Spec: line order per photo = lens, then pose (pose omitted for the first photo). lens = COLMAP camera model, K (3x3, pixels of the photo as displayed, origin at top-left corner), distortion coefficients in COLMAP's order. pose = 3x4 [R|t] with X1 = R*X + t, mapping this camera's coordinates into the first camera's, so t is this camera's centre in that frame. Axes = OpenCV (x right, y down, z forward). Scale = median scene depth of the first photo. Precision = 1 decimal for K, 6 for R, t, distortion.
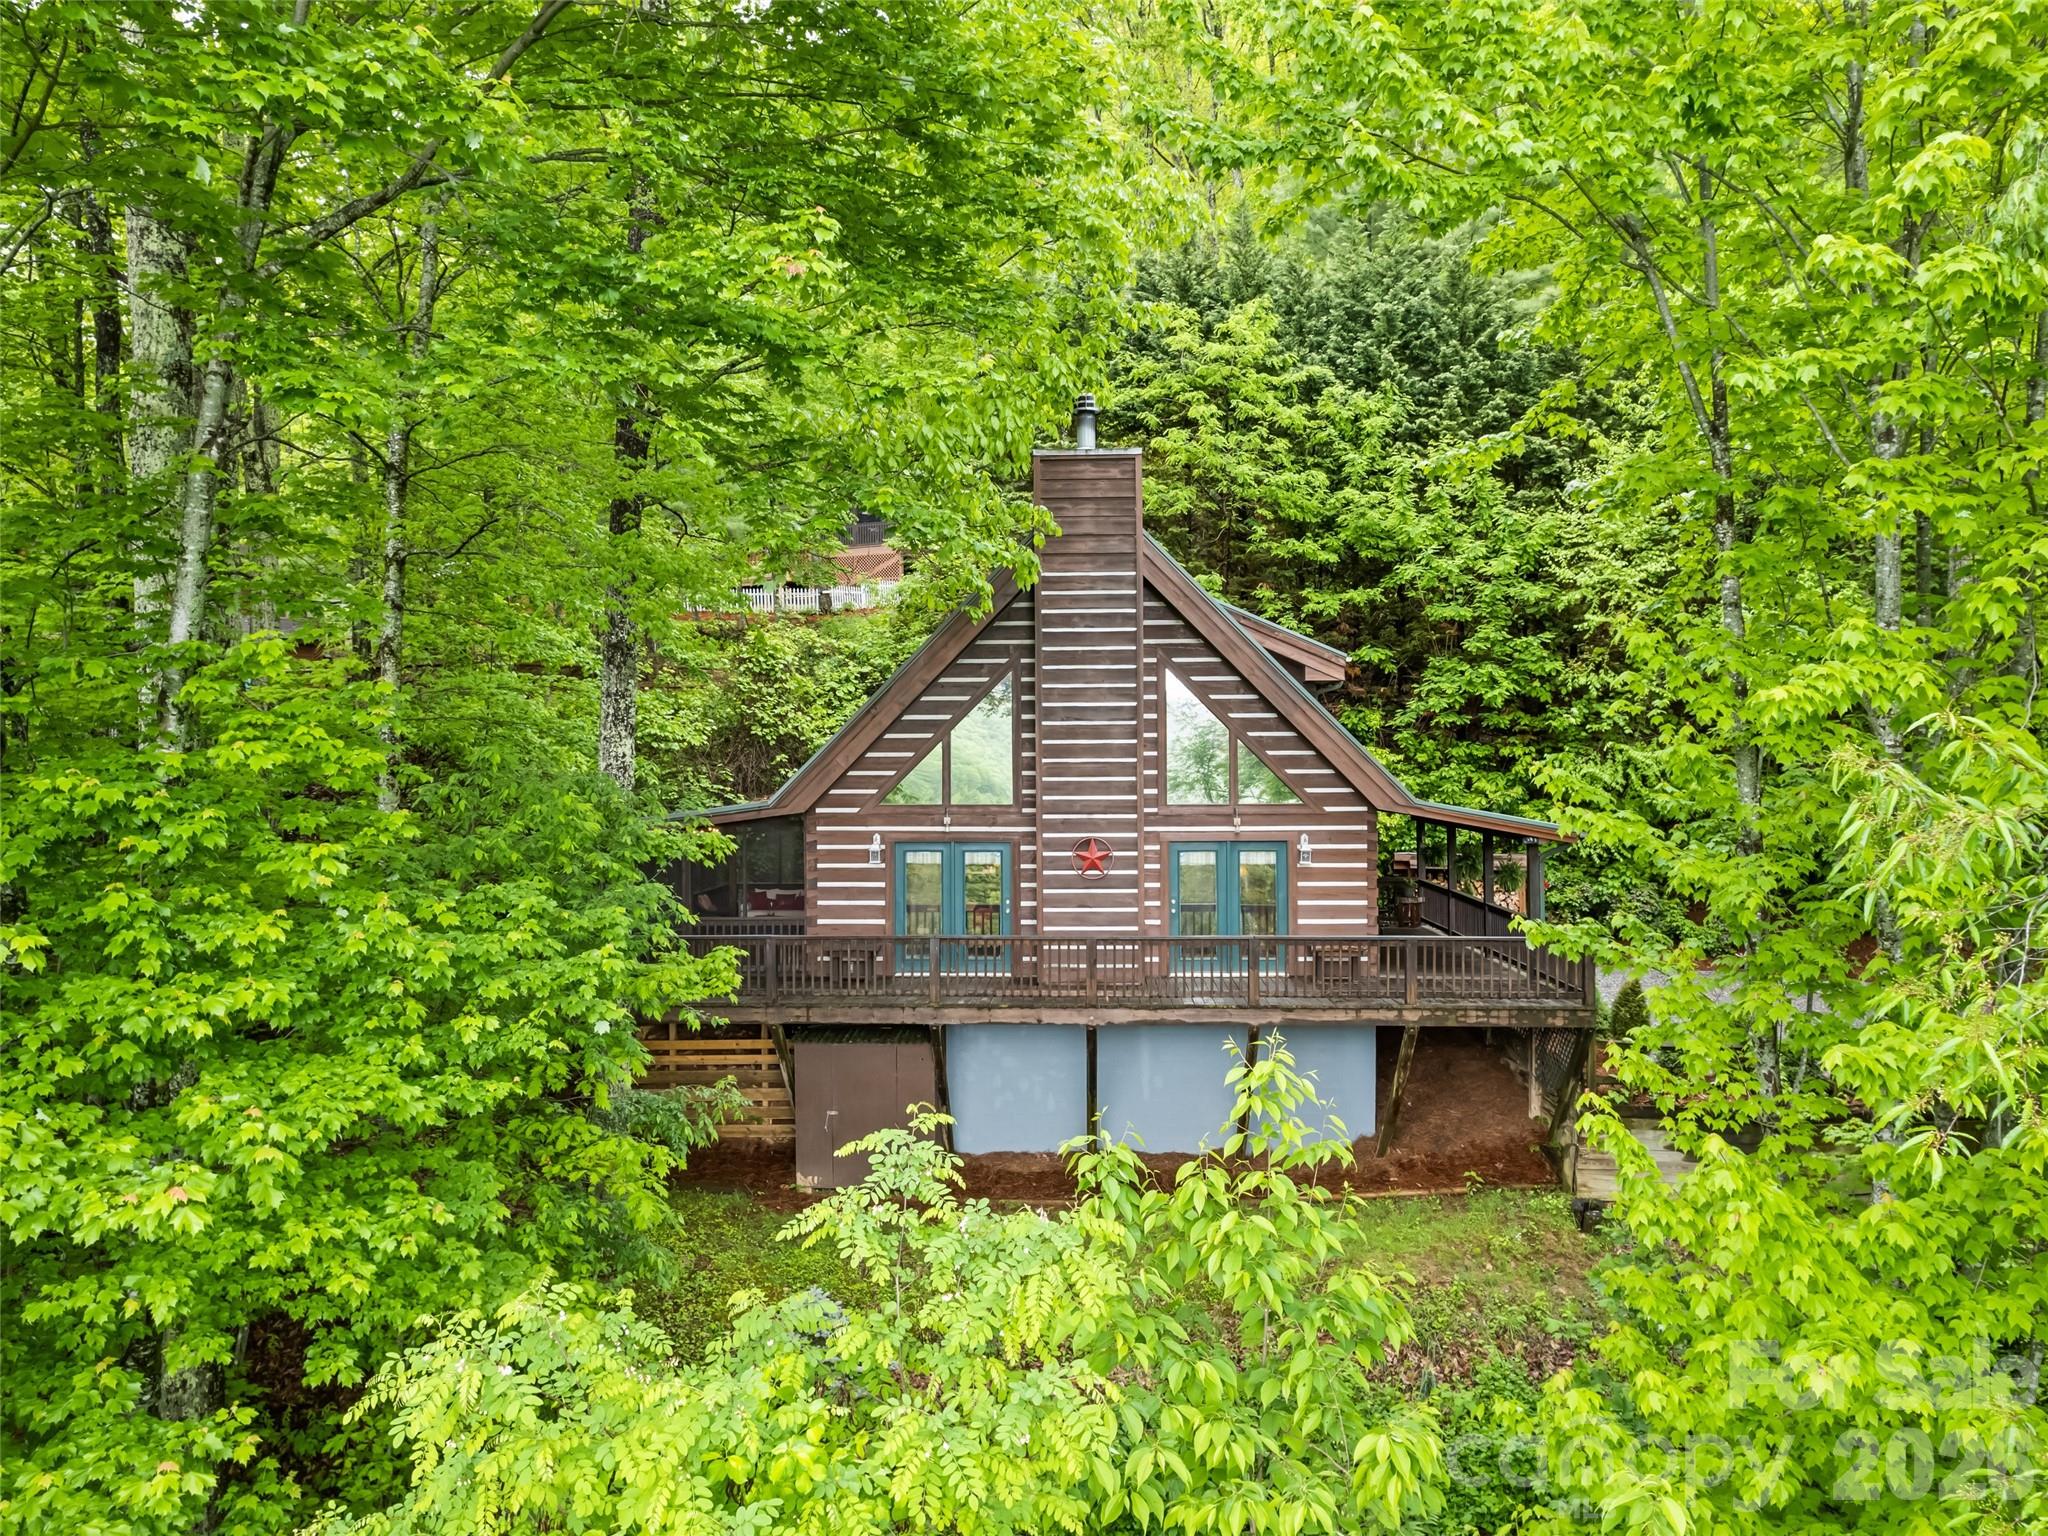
lens RADIAL K [[1303.2, 0, 1024.0], [0, 1303.2, 768.0], [0, 0, 1]] dist [-0.002418, -0.000637]
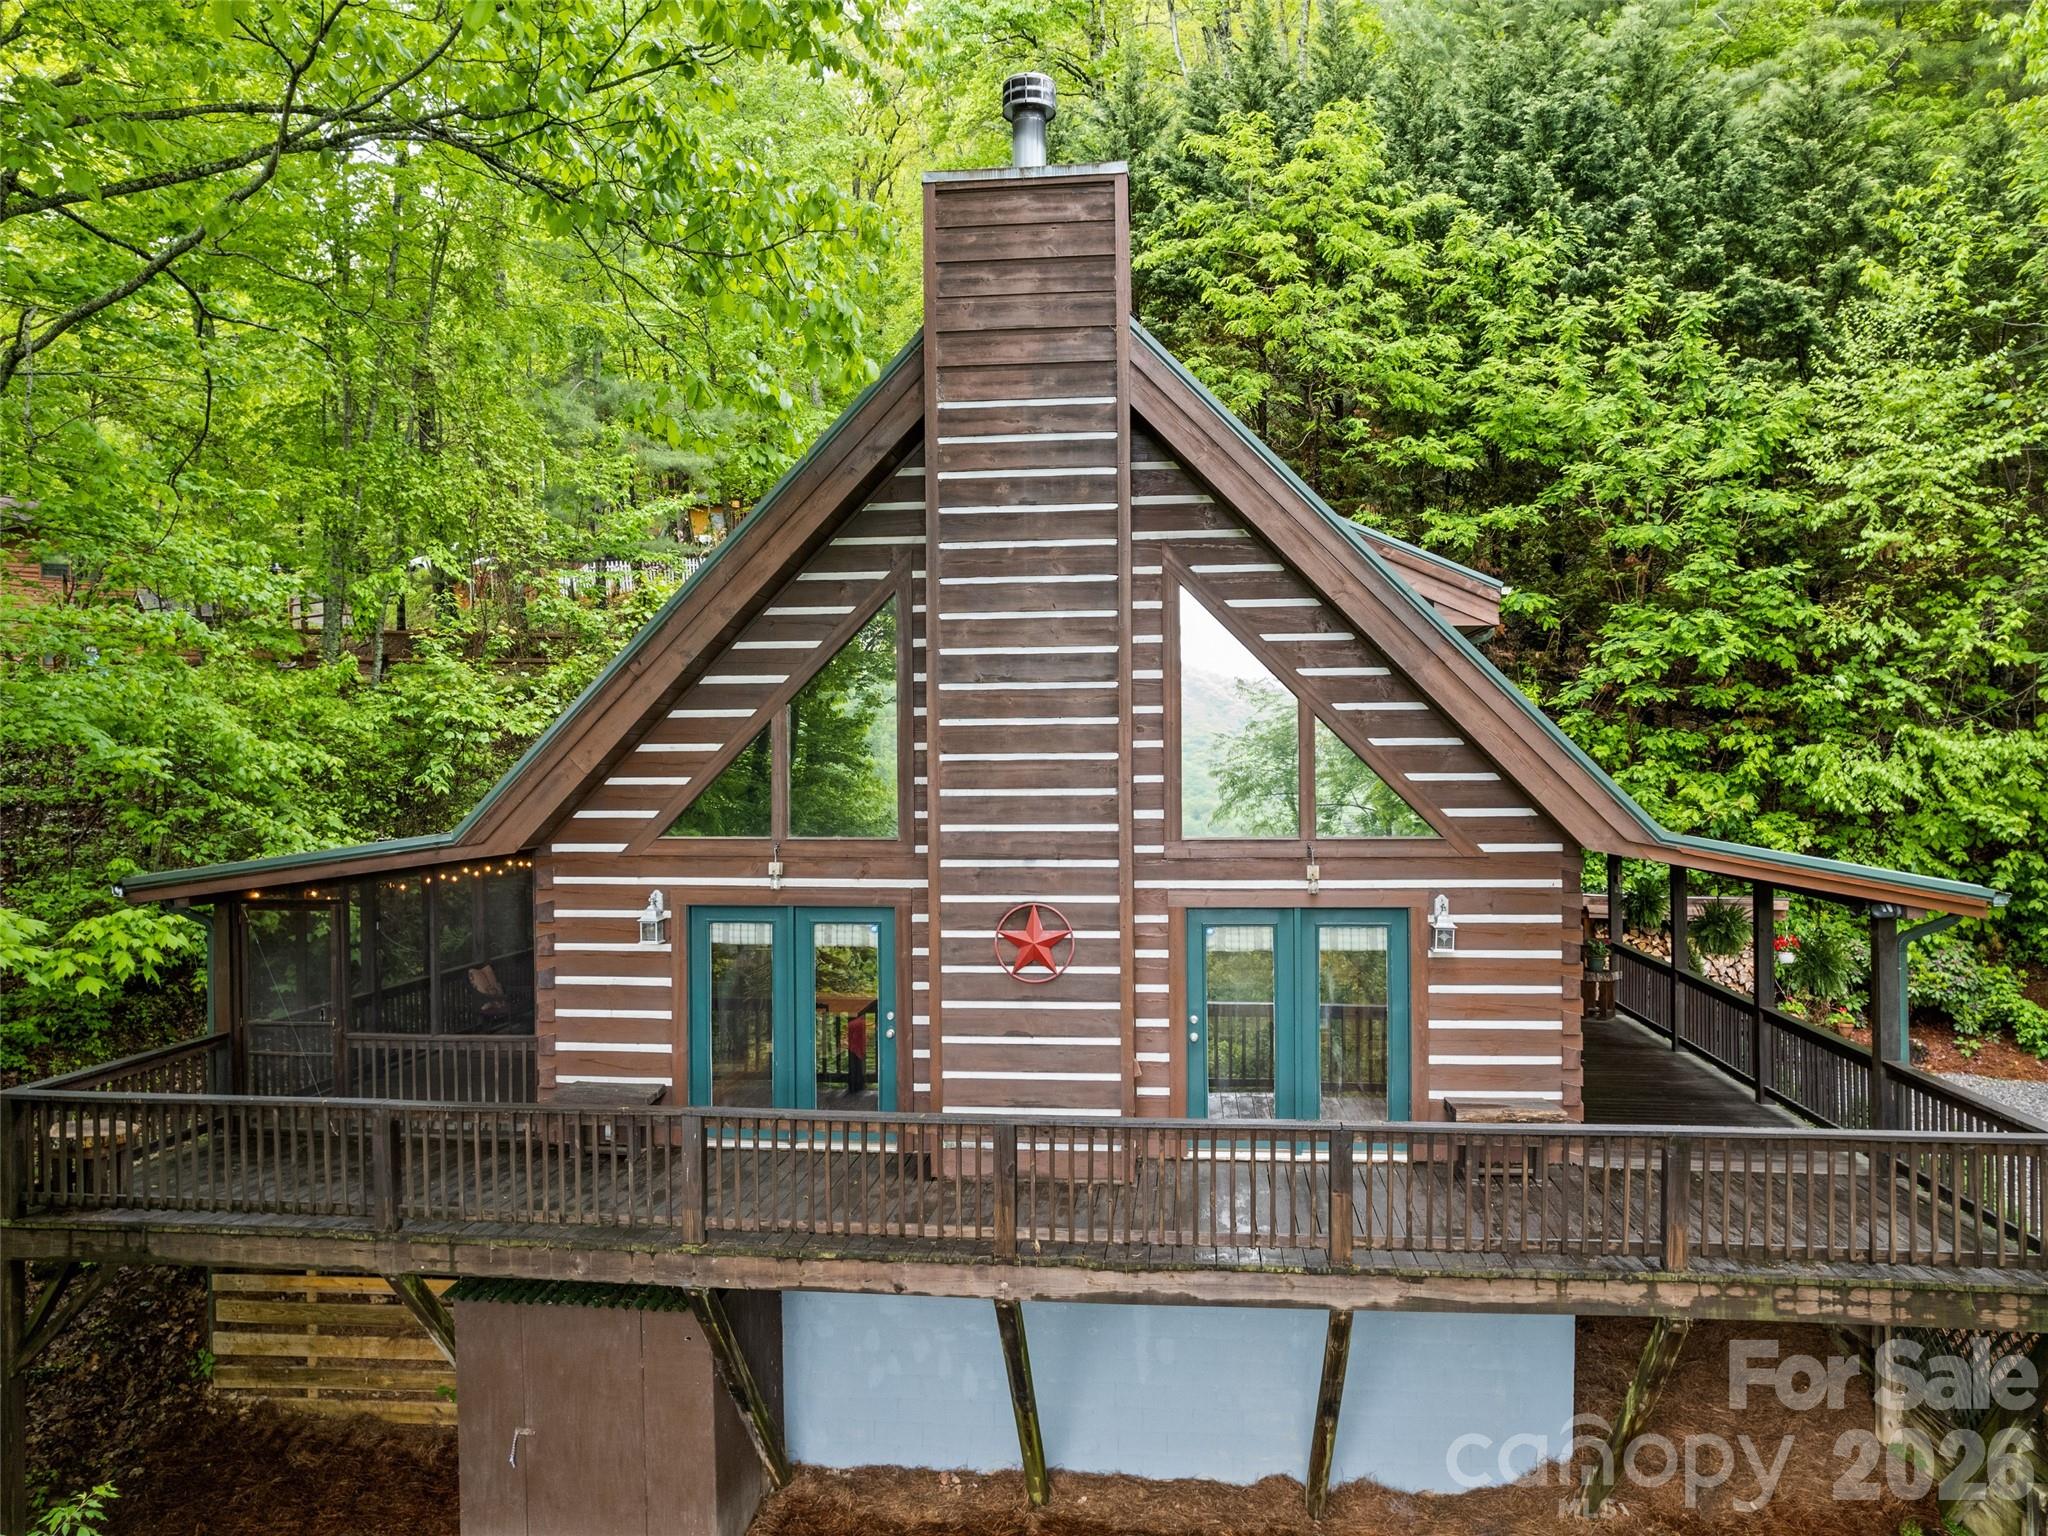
lens RADIAL K [[1402.1, 0, 1024.0], [0, 1402.1, 768.0], [0, 0, 1]] dist [-0.026784, 0.002409]
pose [[0.998183, -0.001442, -0.060242, 0.050084], [0.001610, 0.999995, 0.002734, -0.001765], [0.060237, -0.002826, 0.998180, 0.264043]]
